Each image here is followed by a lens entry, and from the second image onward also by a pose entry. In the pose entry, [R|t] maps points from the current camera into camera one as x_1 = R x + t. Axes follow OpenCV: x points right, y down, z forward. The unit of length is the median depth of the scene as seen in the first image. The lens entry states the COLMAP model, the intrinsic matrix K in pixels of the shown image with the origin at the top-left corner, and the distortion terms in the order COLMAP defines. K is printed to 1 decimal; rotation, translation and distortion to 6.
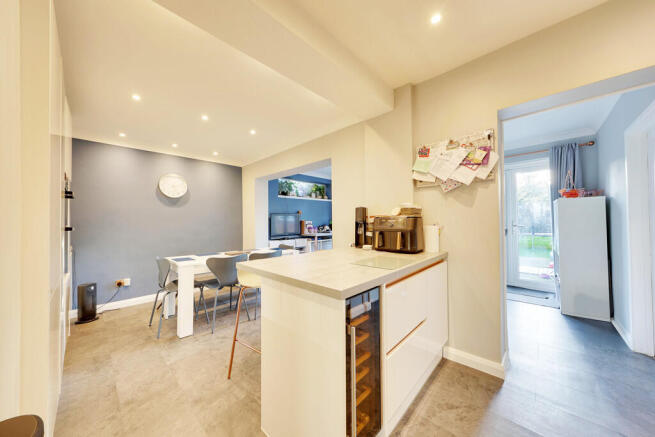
lens RADIAL K [[225.2, 0, 325.6], [0, 225.2, 215.2], [0, 0, 1]] dist [0.001739, 0.000173]
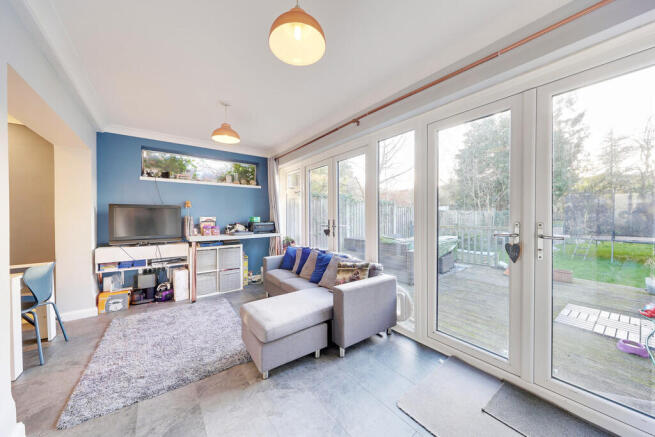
lens RADIAL K [[225.2, 0, 326.4], [0, 225.2, 216.5], [0, 0, 1]] dist [0.001739, 0.000173]
pose [[0.986198, 0.011398, -0.165180, 0.359268], [-0.006942, 0.999597, 0.027528, 0.003644], [0.165427, -0.026001, 0.985879, 0.375235]]
